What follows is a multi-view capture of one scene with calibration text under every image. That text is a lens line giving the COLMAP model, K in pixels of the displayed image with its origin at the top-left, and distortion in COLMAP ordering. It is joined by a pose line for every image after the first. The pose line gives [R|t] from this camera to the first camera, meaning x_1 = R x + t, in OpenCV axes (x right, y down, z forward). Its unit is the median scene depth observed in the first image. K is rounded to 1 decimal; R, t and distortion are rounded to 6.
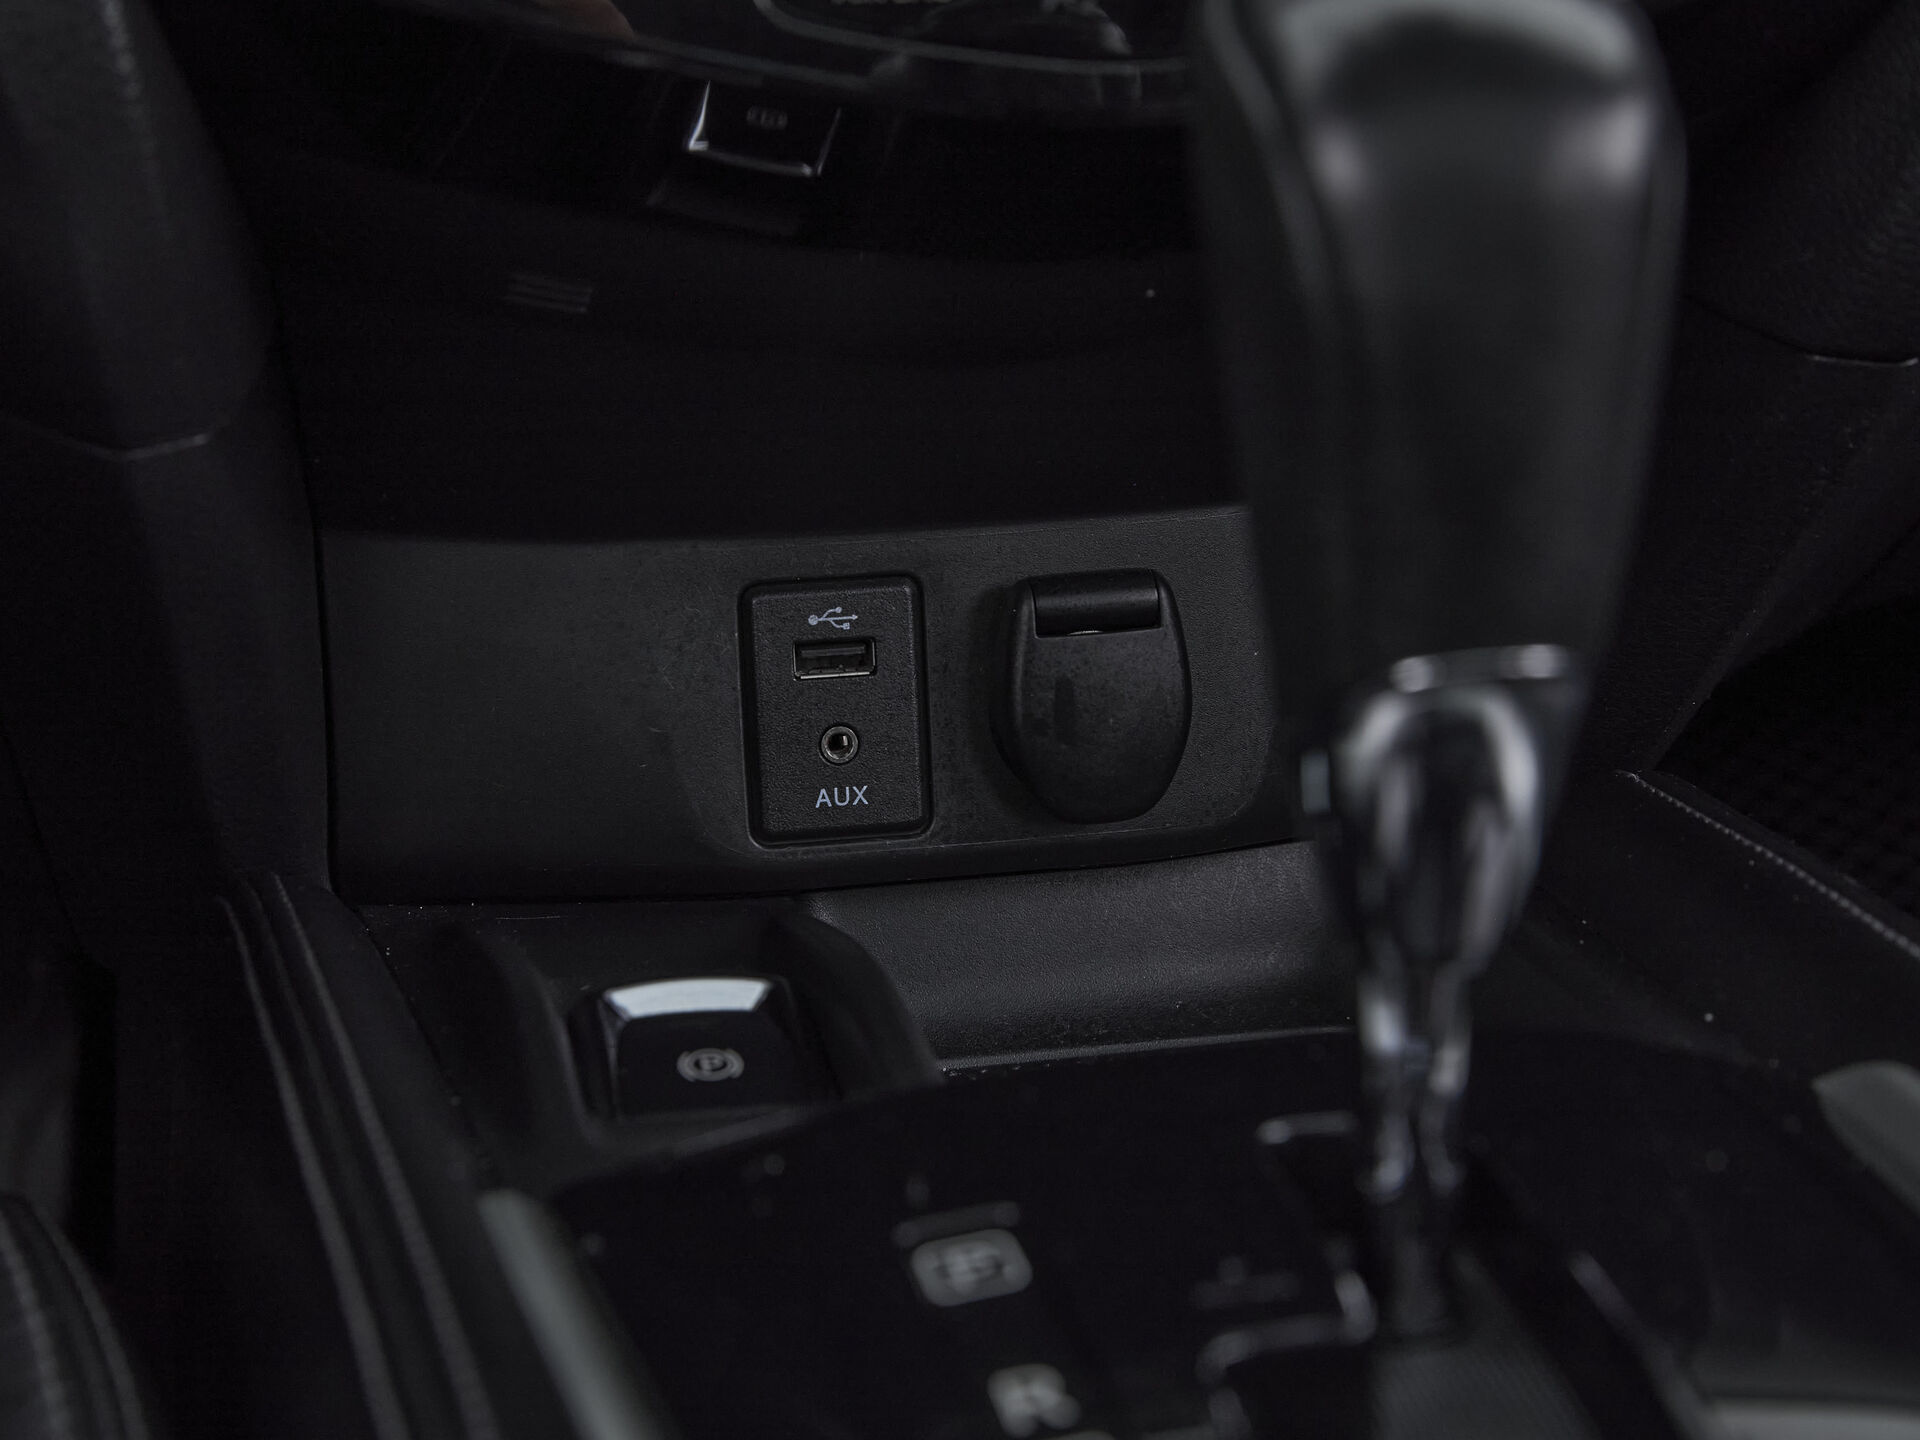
lens RADIAL K [[3829.0, 0, 960.0], [0, 3829.0, 720.0], [0, 0, 1]] dist [-0.116406, 0.054972]
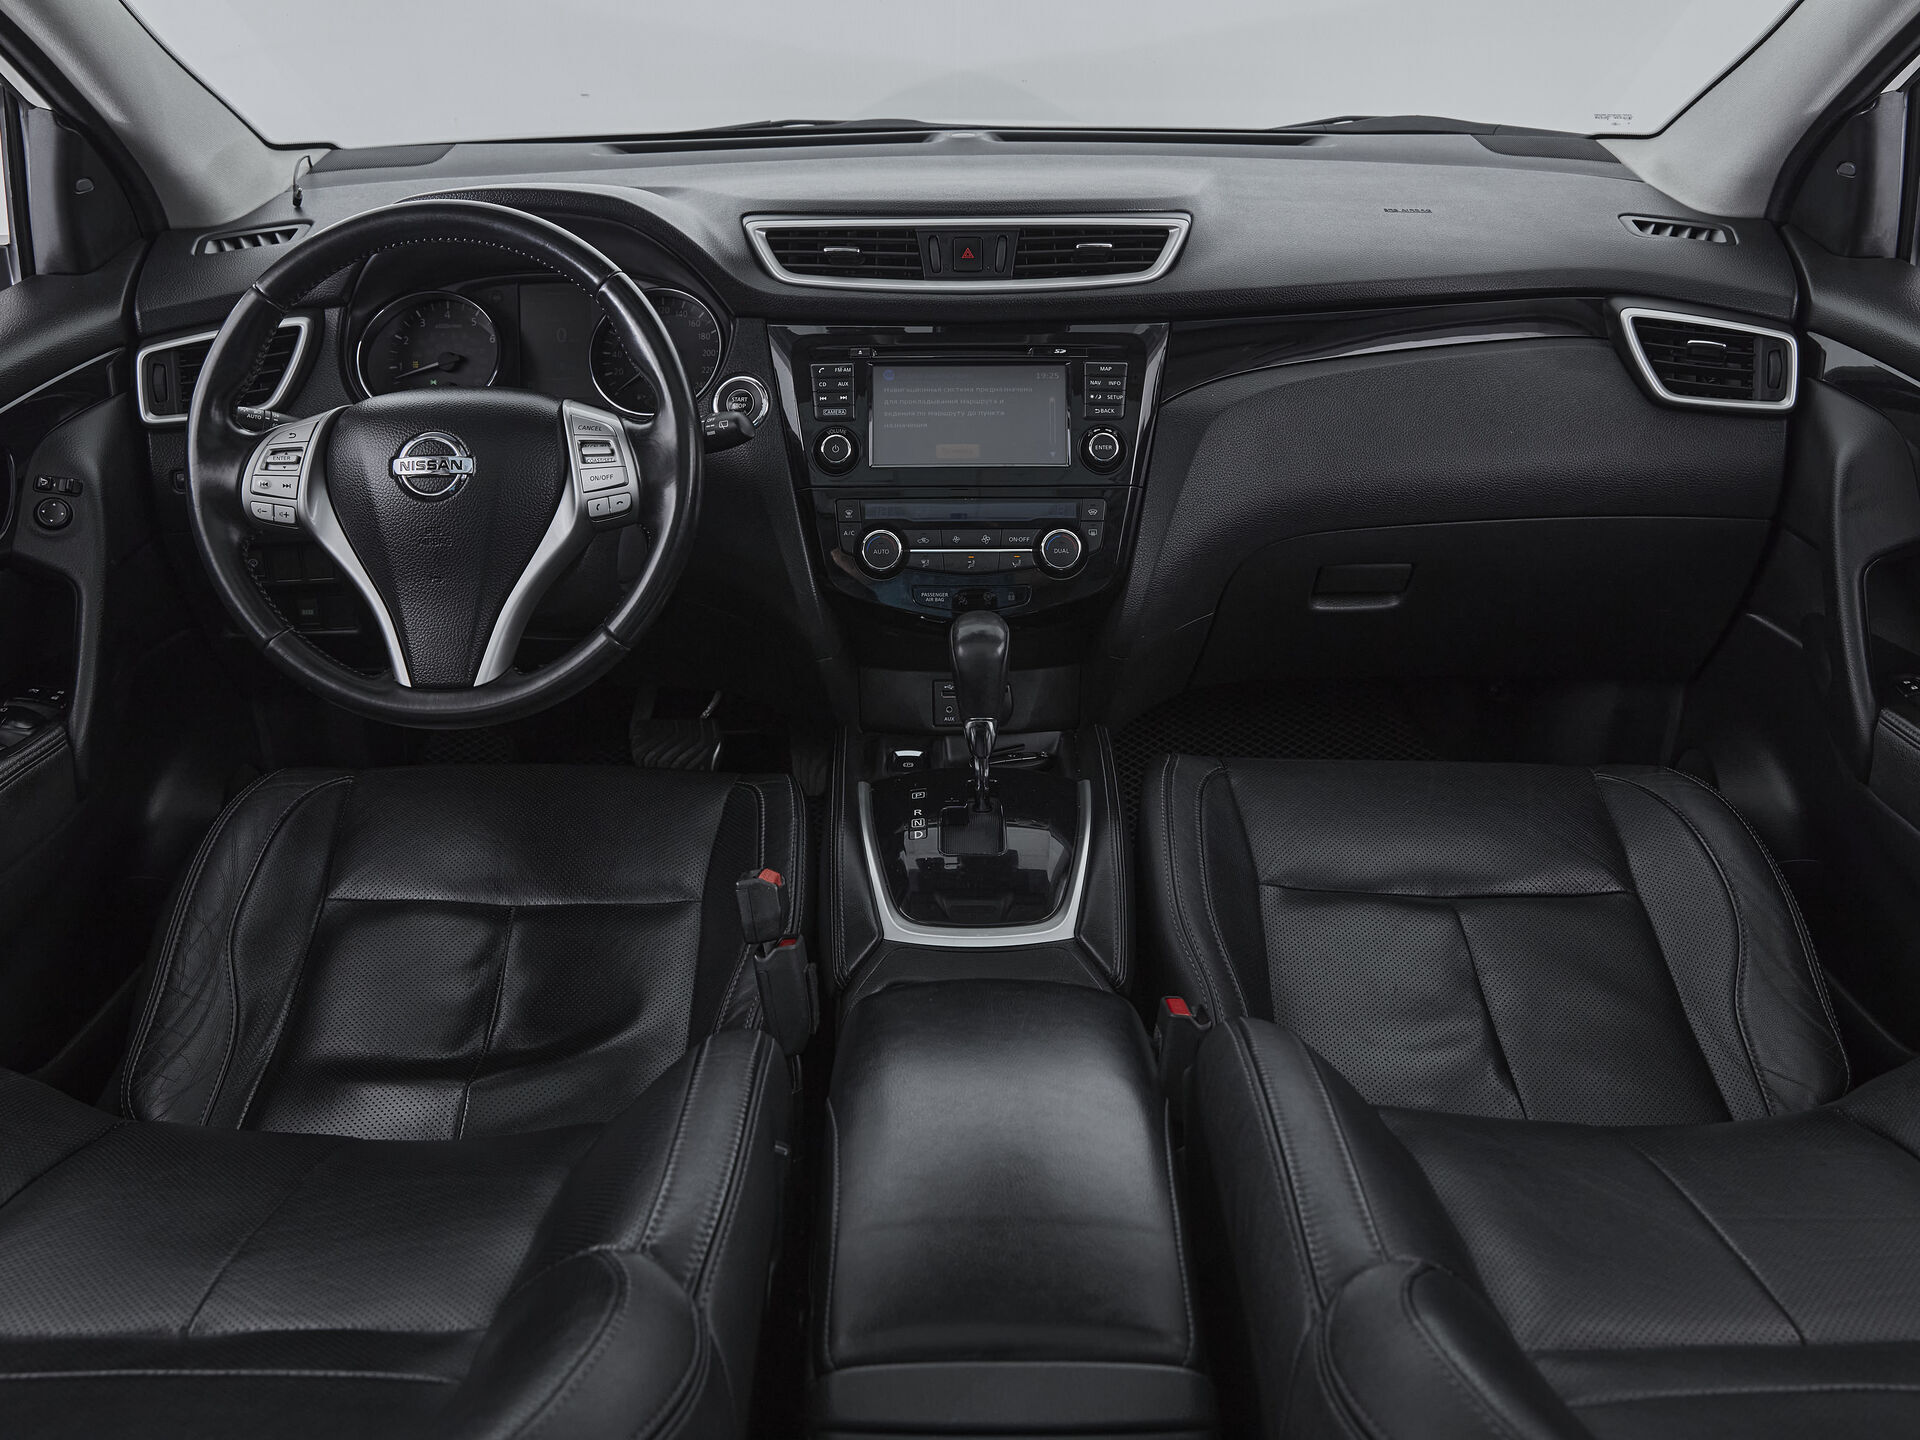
lens RADIAL K [[1693.3, 0, 960.0], [0, 1693.3, 720.0], [0, 0, 1]] dist [-0.056862, 0.007570]
pose [[0.977361, 0.070796, -0.199382, 0.580963], [-0.059156, 0.996211, 0.063752, -0.166598], [0.203140, -0.050514, 0.977846, -1.705594]]
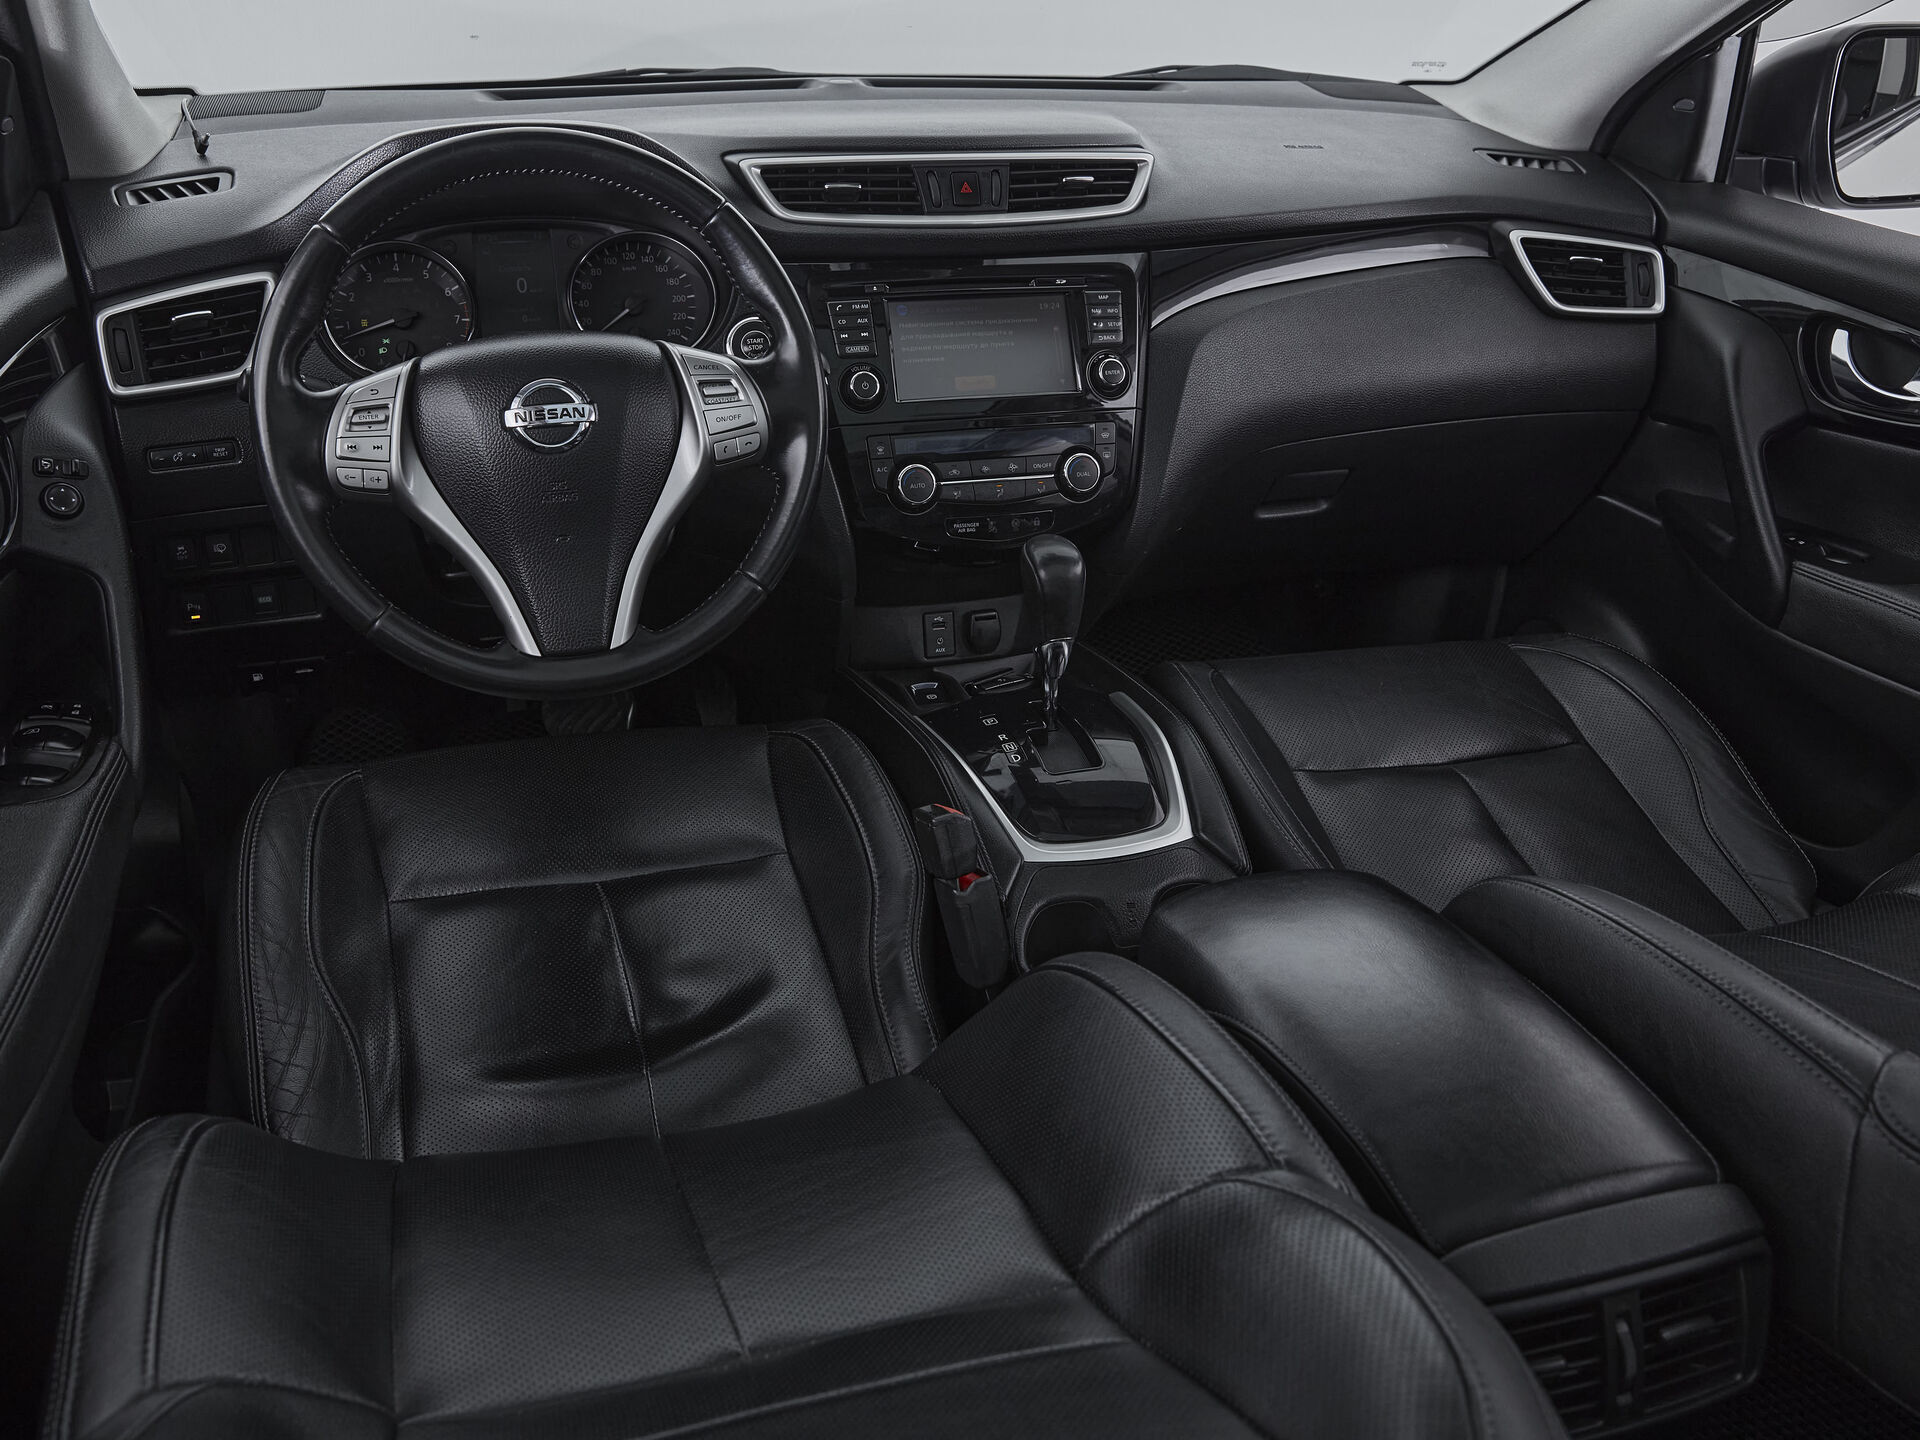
lens RADIAL K [[1580.5, 0, 911.4], [0, 1580.5, 719.2], [0, 0, 1]] dist [-0.071598, 0.017408]
pose [[0.997080, -0.028916, 0.070677, -0.298528], [0.022537, 0.995736, 0.089448, -0.108749], [-0.072962, -0.087594, 0.993481, -1.625662]]
